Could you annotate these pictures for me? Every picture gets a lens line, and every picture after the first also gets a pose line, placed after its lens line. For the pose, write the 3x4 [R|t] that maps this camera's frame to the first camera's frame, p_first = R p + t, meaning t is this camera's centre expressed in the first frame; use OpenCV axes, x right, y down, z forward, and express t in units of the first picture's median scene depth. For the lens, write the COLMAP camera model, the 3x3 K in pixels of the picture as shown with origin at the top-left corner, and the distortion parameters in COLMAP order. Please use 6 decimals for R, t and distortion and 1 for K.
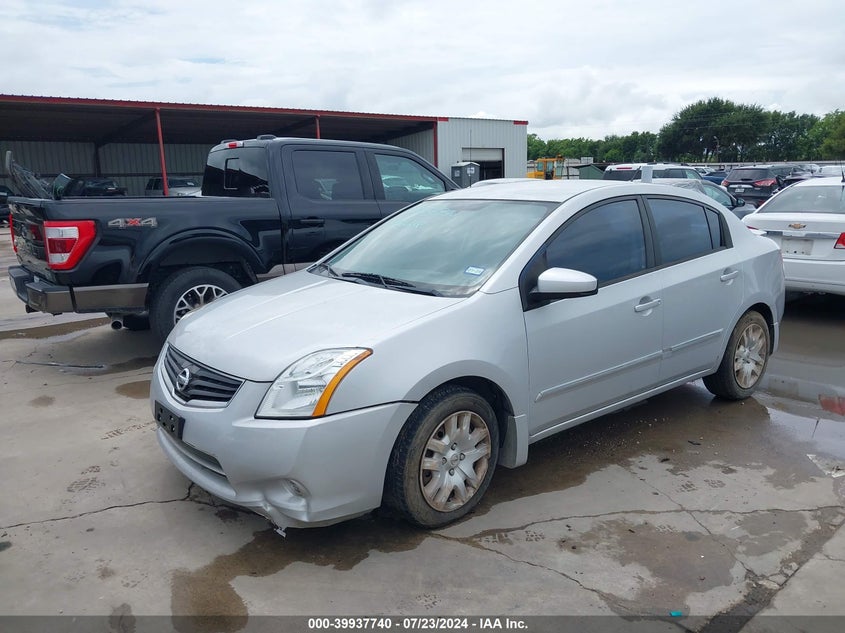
lens RADIAL K [[691.4, 0, 422.5], [0, 691.4, 316.5], [0, 0, 1]] dist [0.001738, 0.000566]
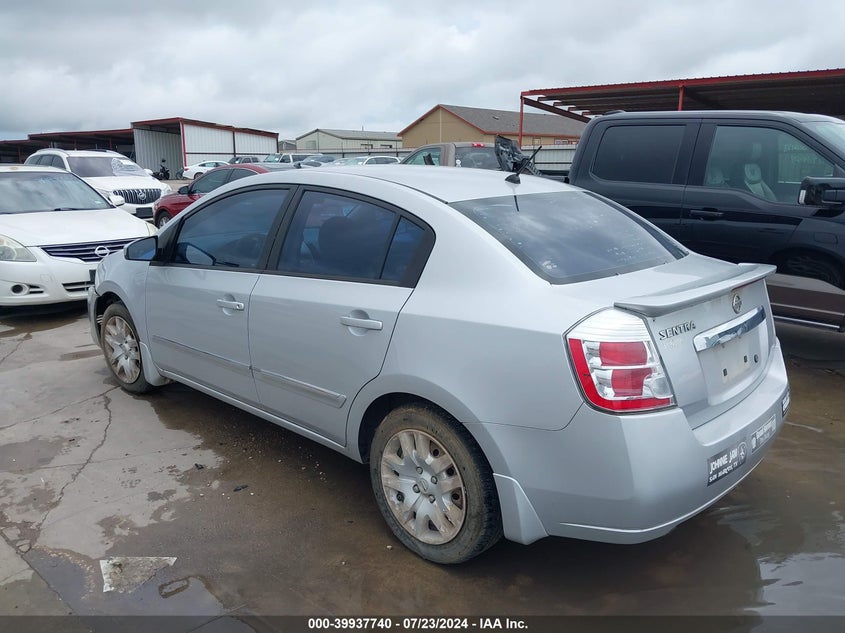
lens RADIAL K [[699.4, 0, 422.5], [0, 699.4, 316.5], [0, 0, 1]] dist [0.084383, 0.001733]
pose [[0.057532, 0.211512, -0.975681, 1.467191], [-0.185214, 0.962595, 0.197754, -0.272377], [0.981013, 0.169333, 0.094555, 1.361570]]
